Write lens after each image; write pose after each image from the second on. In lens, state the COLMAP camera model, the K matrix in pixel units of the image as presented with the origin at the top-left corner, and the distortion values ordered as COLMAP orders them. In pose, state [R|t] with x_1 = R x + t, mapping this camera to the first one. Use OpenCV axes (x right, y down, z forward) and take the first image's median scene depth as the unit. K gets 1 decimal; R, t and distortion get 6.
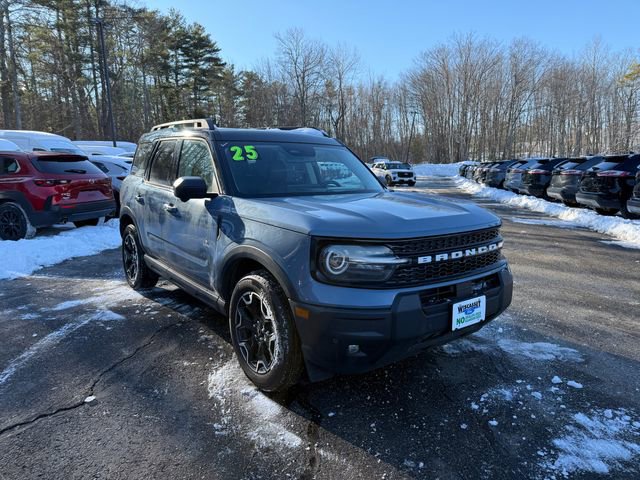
lens RADIAL K [[446.7, 0, 320.0], [0, 446.7, 240.0], [0, 0, 1]] dist [-0.001777, -0.000463]
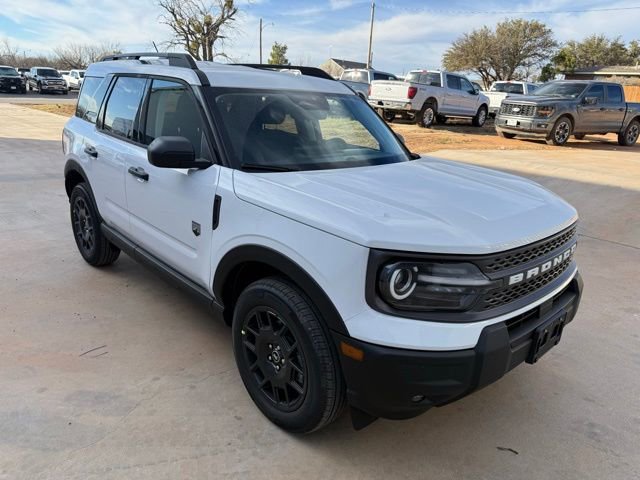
lens RADIAL K [[446.7, 0, 320.0], [0, 446.7, 240.0], [0, 0, 1]] dist [-0.001777, -0.000463]
pose [[0.993925, 0.008248, 0.109752, -0.172110], [-0.023770, 0.989741, 0.140883, -0.115968], [-0.107464, -0.142636, 0.983924, 0.307915]]
